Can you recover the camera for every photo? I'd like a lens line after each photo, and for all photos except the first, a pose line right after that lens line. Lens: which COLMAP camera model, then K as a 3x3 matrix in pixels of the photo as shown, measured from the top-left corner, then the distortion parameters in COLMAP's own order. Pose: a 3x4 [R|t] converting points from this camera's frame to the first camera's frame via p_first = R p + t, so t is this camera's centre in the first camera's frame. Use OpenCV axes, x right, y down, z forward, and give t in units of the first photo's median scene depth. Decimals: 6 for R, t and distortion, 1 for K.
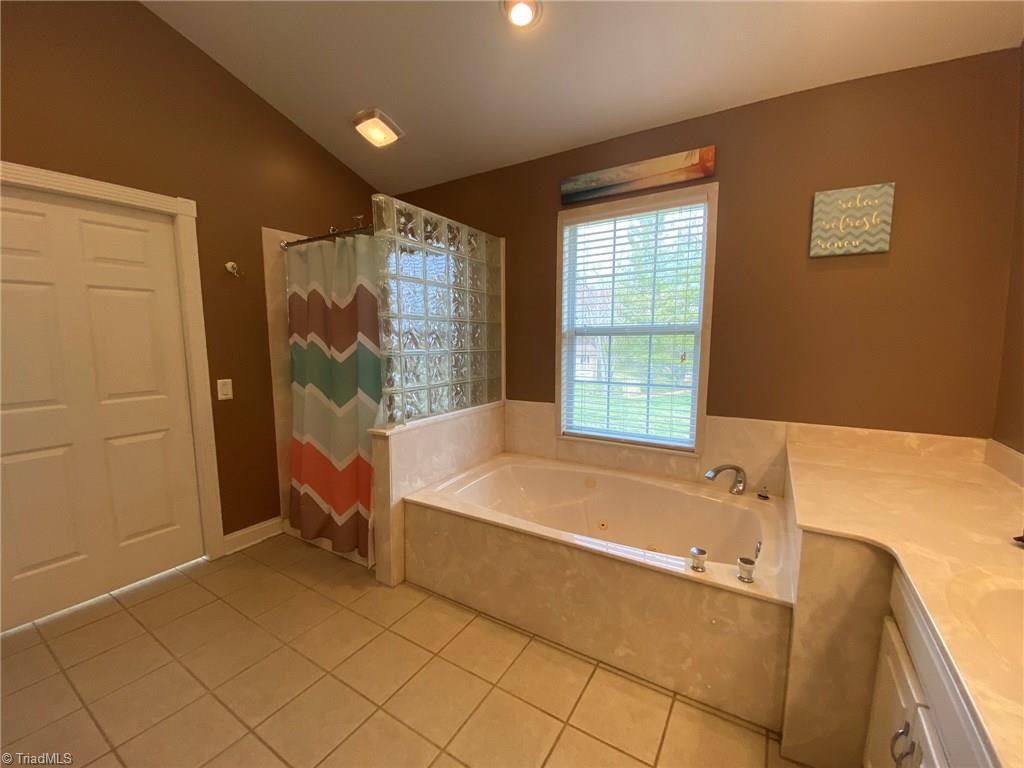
lens RADIAL K [[413.3, 0, 510.6], [0, 413.3, 385.5], [0, 0, 1]] dist [0.029660, -0.025315]
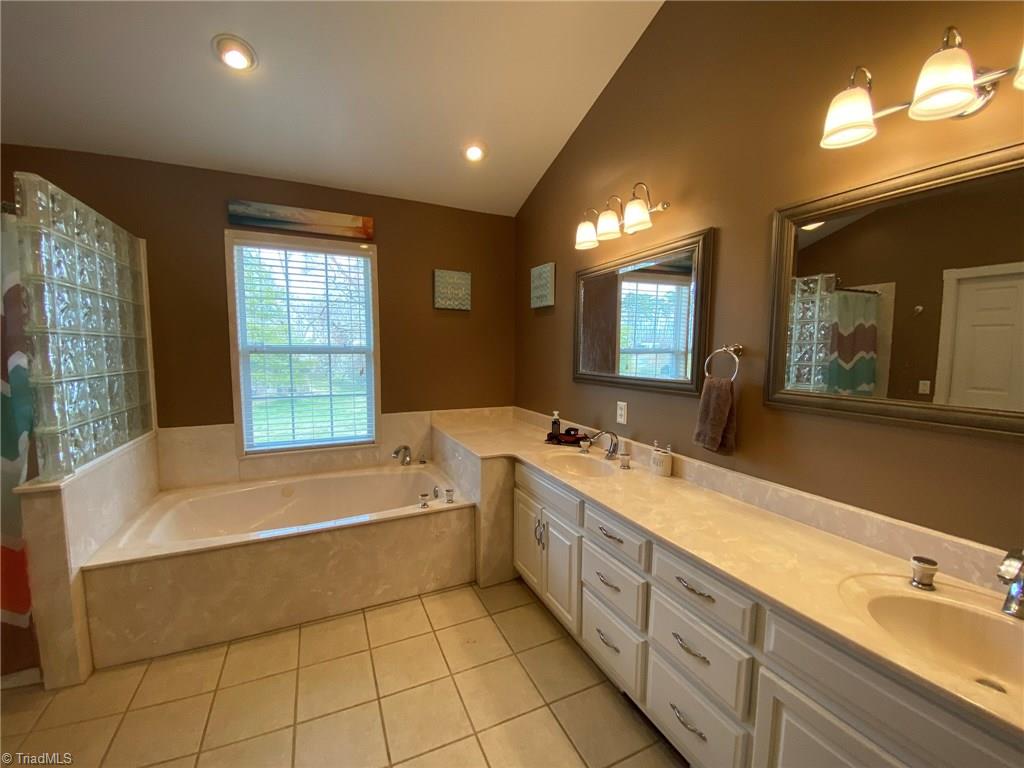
lens RADIAL K [[413.3, 0, 510.6], [0, 413.3, 385.5], [0, 0, 1]] dist [0.029660, -0.025315]
pose [[0.545129, -0.062241, 0.836039, -0.441852], [0.088405, 0.995948, 0.016502, -0.005738], [-0.833678, 0.064915, 0.548422, -0.101728]]
